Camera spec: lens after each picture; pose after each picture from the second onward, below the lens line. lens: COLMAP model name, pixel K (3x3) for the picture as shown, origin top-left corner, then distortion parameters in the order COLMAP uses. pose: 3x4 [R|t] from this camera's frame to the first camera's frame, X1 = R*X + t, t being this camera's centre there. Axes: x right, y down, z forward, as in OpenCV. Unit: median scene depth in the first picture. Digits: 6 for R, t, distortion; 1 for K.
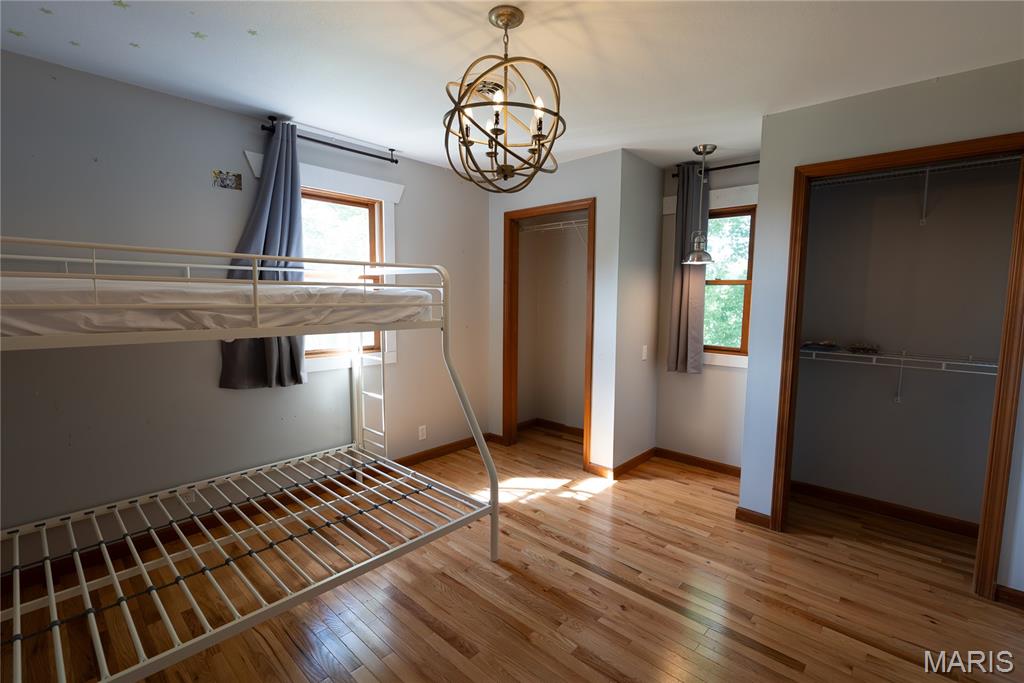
lens RADIAL K [[468.1, 0, 509.9], [0, 468.1, 343.2], [0, 0, 1]] dist [-0.011818, 0.001738]
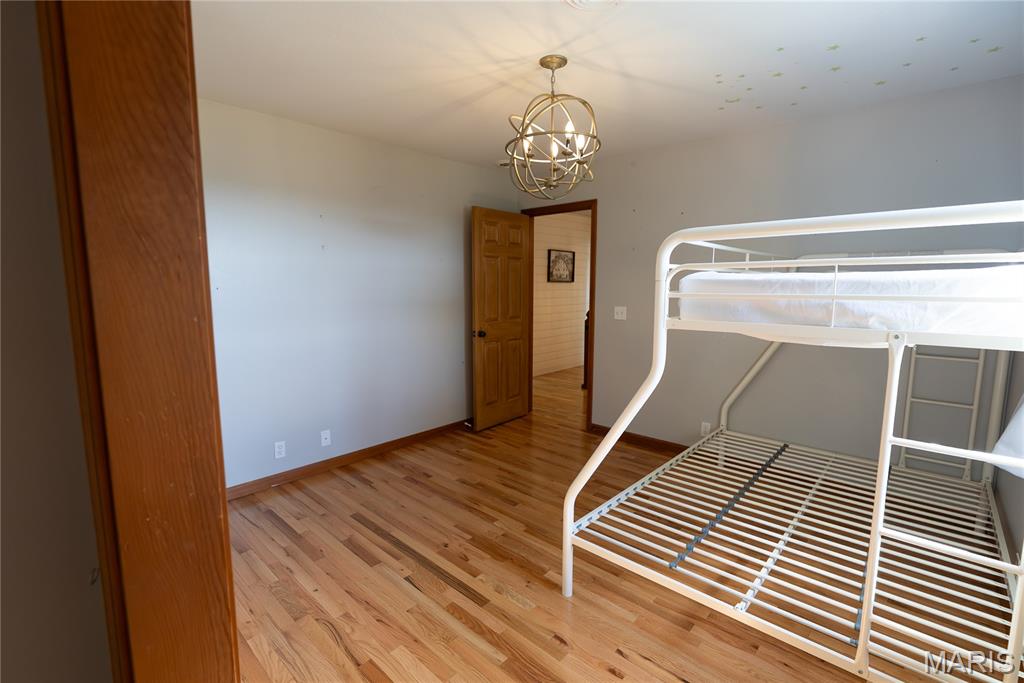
lens RADIAL K [[468.1, 0, 507.0], [0, 468.1, 337.4], [0, 0, 1]] dist [-0.011818, 0.001738]
pose [[-0.999893, -0.010734, 0.009955, 0.076659], [-0.008181, 0.973604, 0.228098, -0.192855], [-0.012140, 0.227992, -0.973587, 1.853120]]
